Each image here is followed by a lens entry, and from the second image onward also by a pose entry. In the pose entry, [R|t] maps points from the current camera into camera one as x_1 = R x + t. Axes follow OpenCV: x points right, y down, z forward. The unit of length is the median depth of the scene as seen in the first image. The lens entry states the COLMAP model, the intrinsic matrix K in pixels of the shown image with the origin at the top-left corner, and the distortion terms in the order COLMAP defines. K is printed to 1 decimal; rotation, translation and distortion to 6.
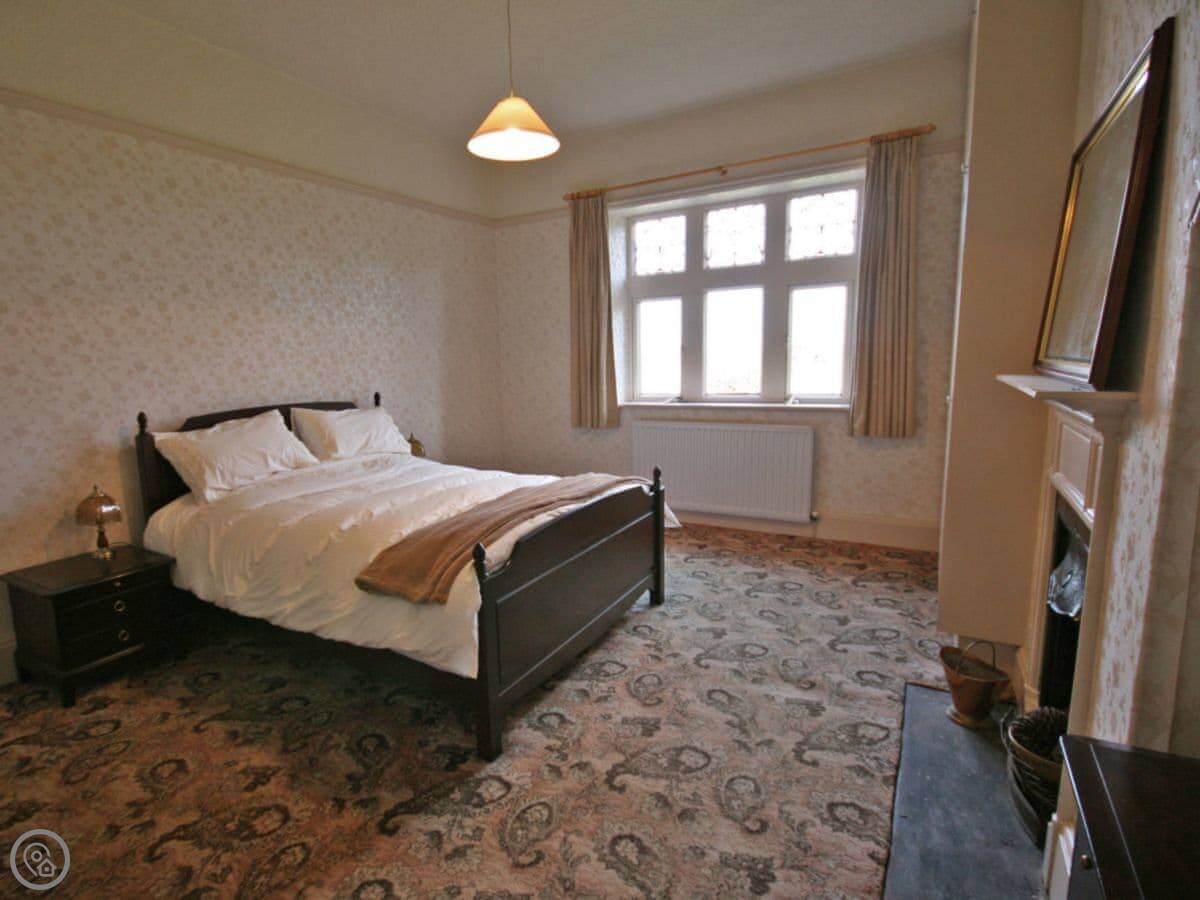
lens RADIAL K [[613.2, 0, 600.0], [0, 613.2, 450.0], [0, 0, 1]] dist [-0.002034, -0.000546]
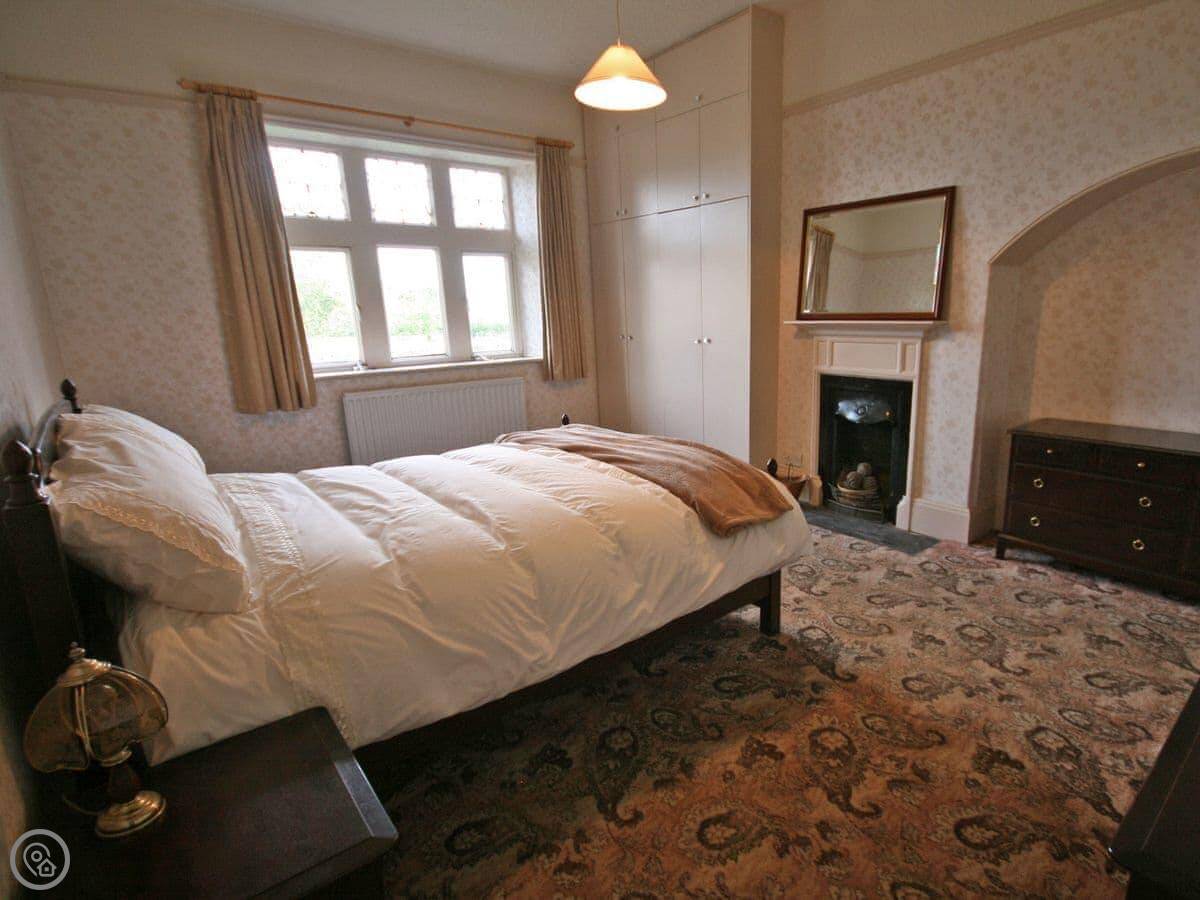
lens RADIAL K [[629.4, 0, 600.0], [0, 629.4, 450.0], [0, 0, 1]] dist [-0.004007, -0.000647]
pose [[0.379930, -0.181266, 0.907081, -0.670387], [0.150184, 0.979689, 0.132871, -0.037550], [-0.912742, 0.085747, 0.399437, 0.374908]]
